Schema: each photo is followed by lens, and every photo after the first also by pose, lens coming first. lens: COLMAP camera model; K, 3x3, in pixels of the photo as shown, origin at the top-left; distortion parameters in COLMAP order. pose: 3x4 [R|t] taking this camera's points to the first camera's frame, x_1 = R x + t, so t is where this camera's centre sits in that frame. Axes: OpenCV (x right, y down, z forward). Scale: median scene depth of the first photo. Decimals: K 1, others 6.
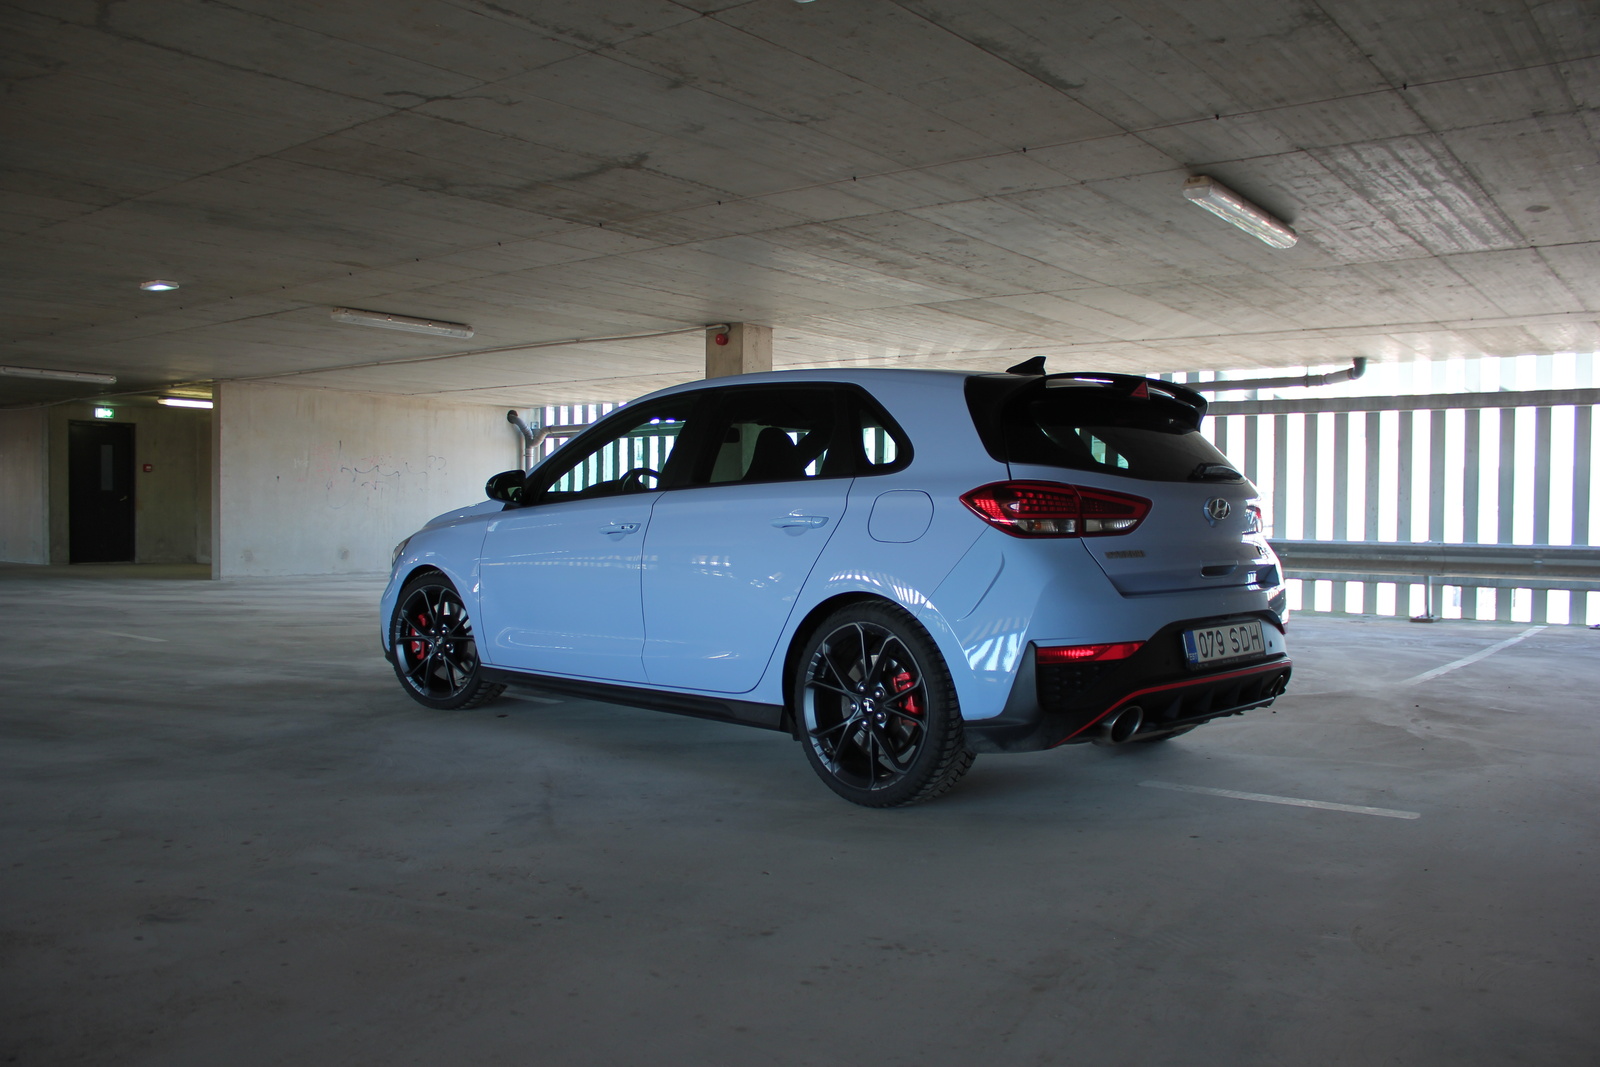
lens RADIAL K [[1330.4, 0, 817.9], [0, 1330.4, 533.8], [0, 0, 1]] dist [-0.176164, 0.155894]
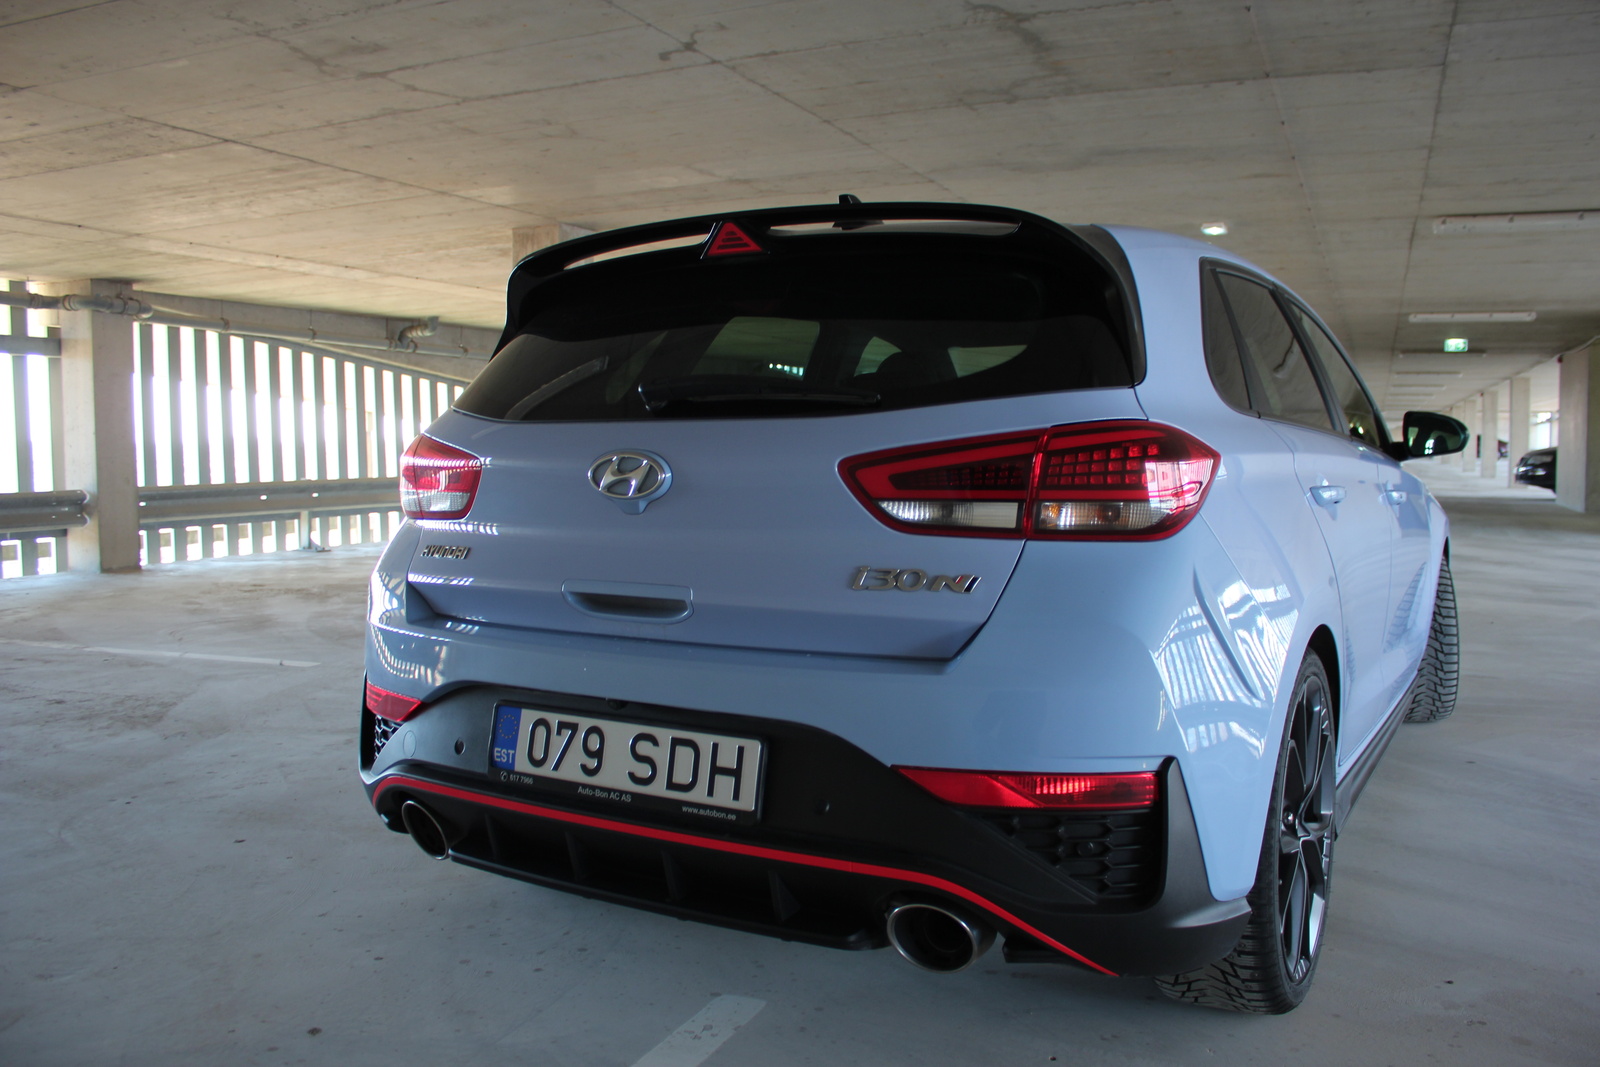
lens RADIAL K [[1330.4, 0, 817.9], [0, 1330.4, 533.8], [0, 0, 1]] dist [-0.176164, 0.155894]
pose [[0.233397, 0.056032, -0.970766, 0.791548], [-0.011712, 0.998428, 0.054813, -0.024766], [0.972311, -0.001423, 0.233687, 0.961607]]
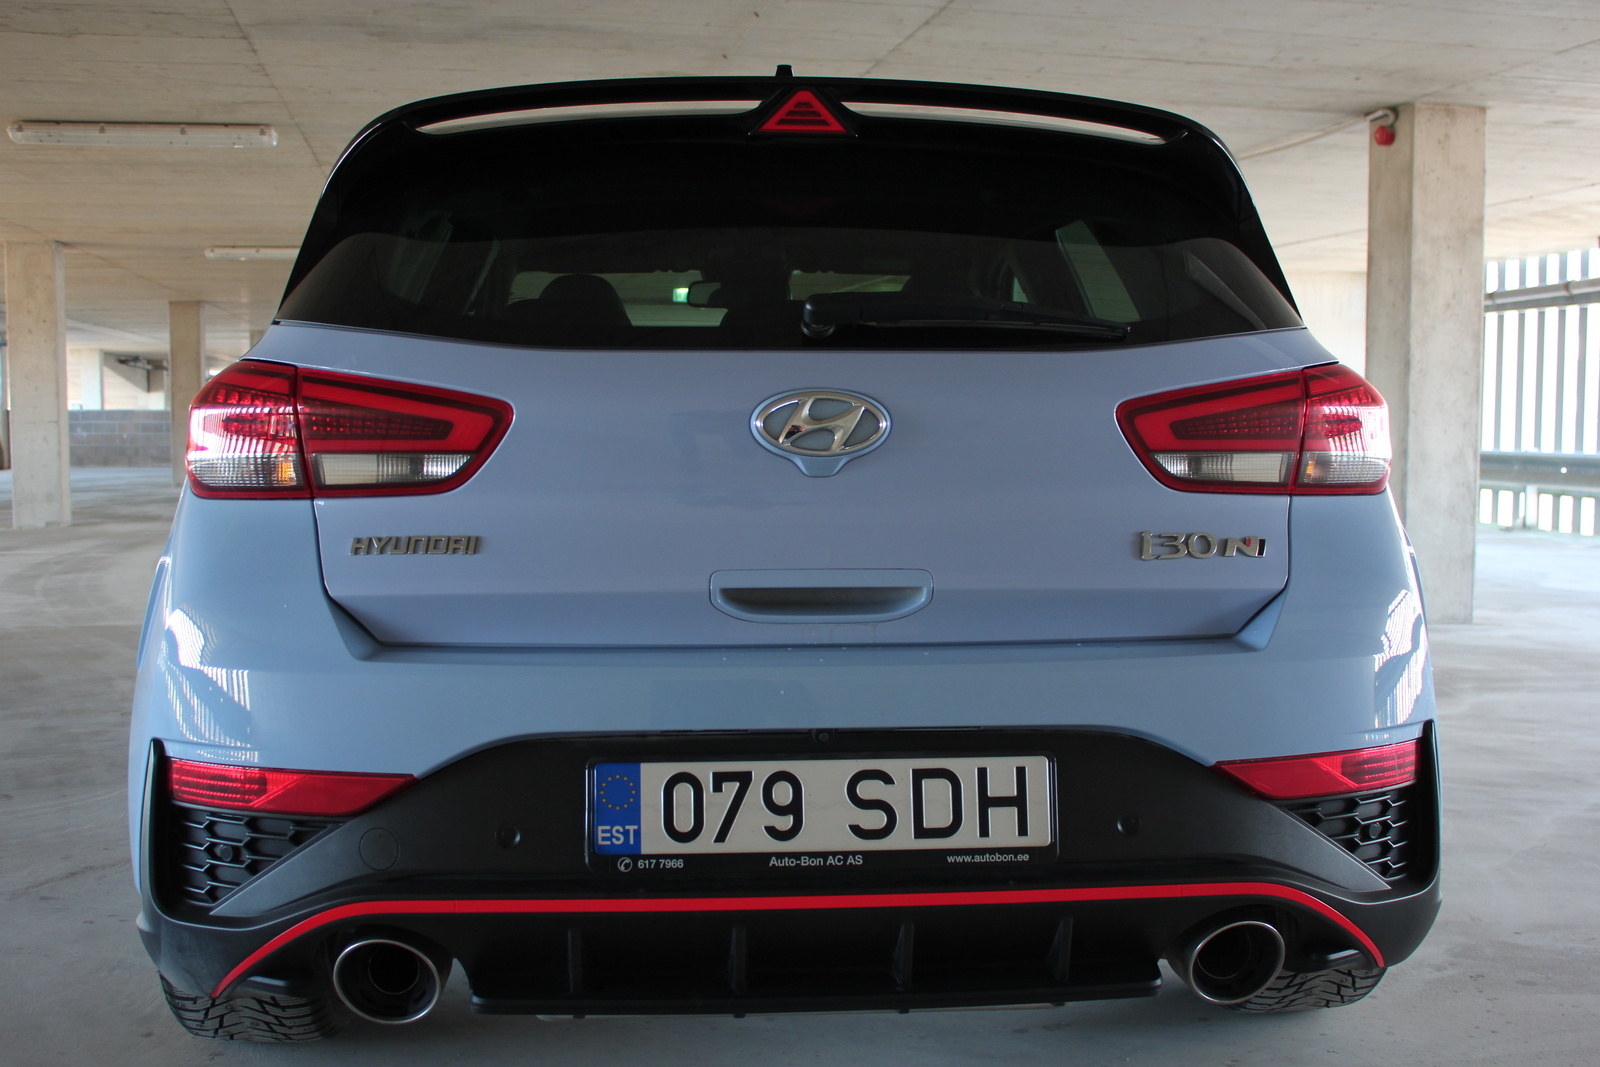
lens RADIAL K [[1658.2, 0, 800.9], [0, 1658.2, 567.4], [0, 0, 1]] dist [-0.055824, -0.017903]
pose [[0.744664, 0.053313, -0.665307, 0.599788], [-0.005628, 0.997271, 0.073615, -0.013283], [0.667416, -0.051074, 0.742932, 0.672504]]
